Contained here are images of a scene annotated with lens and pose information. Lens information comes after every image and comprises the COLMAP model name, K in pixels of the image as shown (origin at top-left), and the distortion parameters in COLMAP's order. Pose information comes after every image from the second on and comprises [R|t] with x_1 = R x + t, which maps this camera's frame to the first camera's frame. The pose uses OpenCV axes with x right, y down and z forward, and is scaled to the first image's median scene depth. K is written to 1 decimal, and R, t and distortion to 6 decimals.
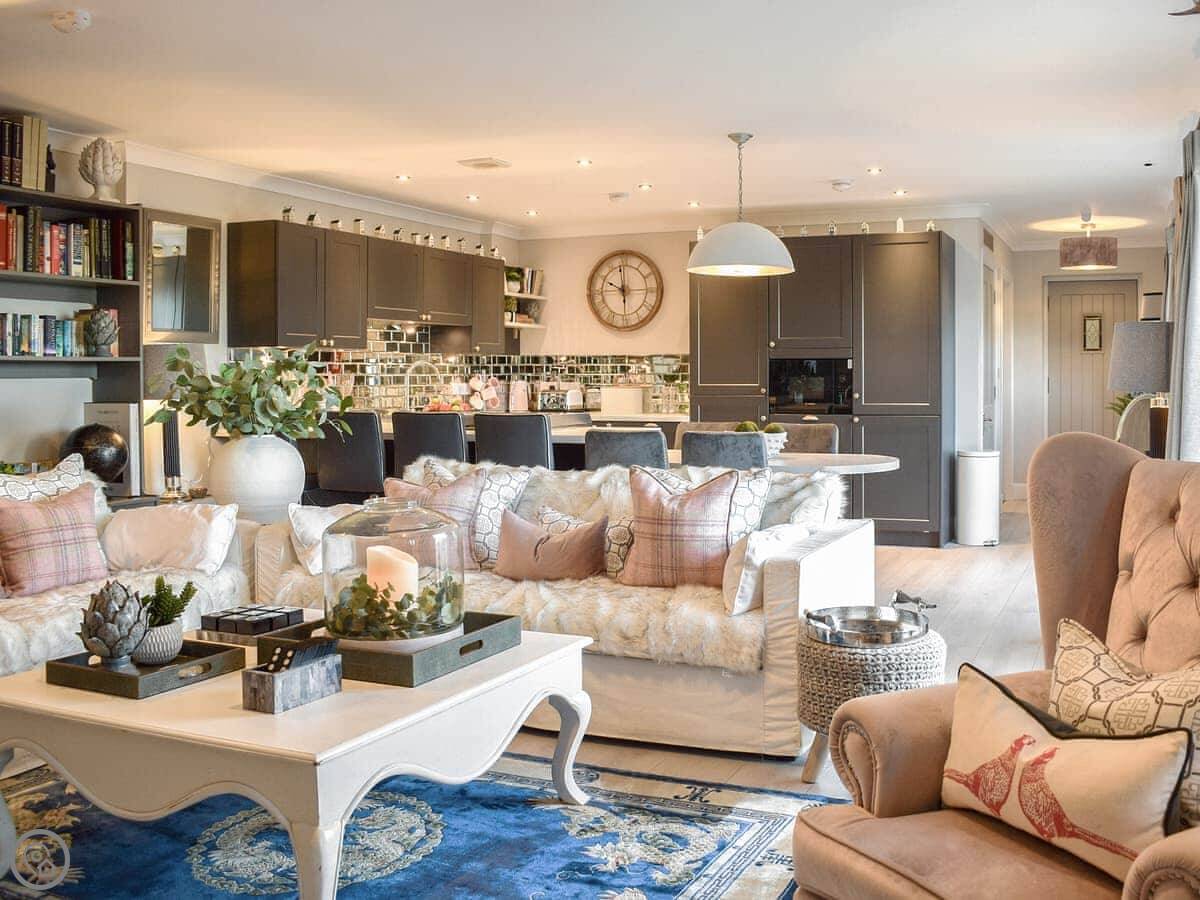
lens RADIAL K [[1100.9, 0, 728.8], [0, 1100.9, 388.5], [0, 0, 1]] dist [-0.068178, 0.007534]
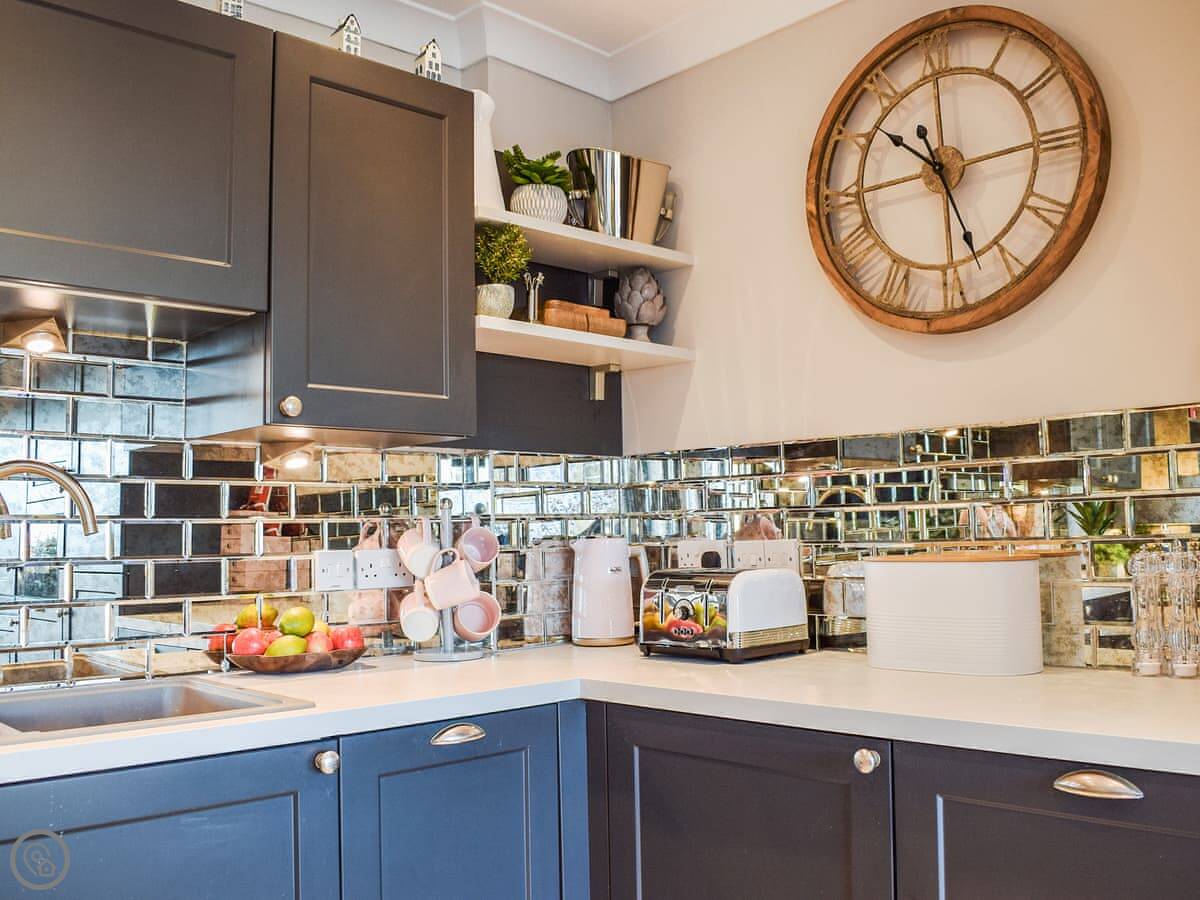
lens RADIAL K [[1127.2, 0, 600.0], [0, 1127.2, 450.0], [0, 0, 1]] dist [-0.097183, 0.011081]
pose [[0.890933, -0.051305, -0.451228, -0.104091], [0.013243, 0.996111, -0.087110, -0.008121], [0.453942, 0.071633, 0.888147, 1.437611]]
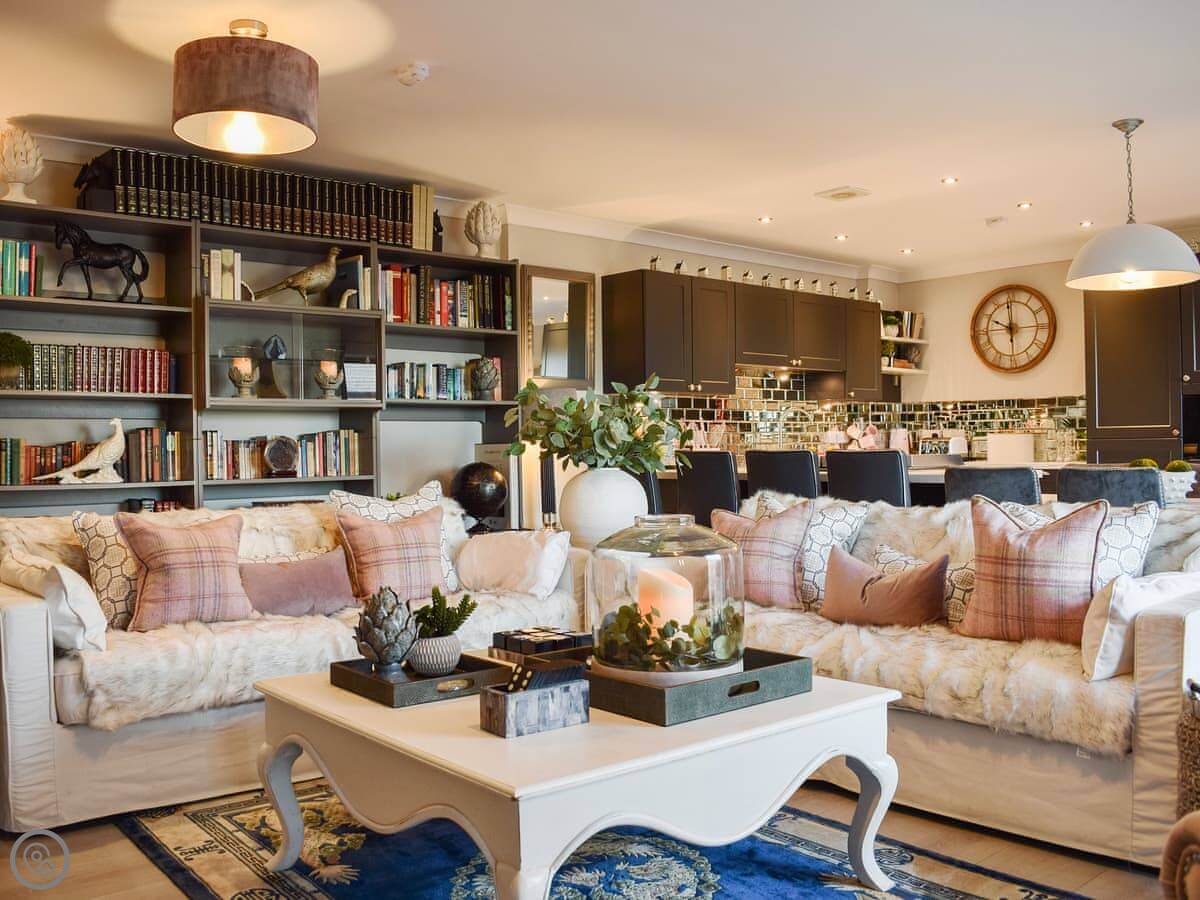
lens RADIAL K [[1054.0, 0, 600.0], [0, 1054.0, 450.0], [0, 0, 1]] dist [-0.088129, 0.013243]
pose [[0.876722, -0.008377, -0.480924, 0.038555], [0.005072, 0.999954, -0.008172, 0.034698], [0.480970, 0.004726, 0.876724, 0.138654]]
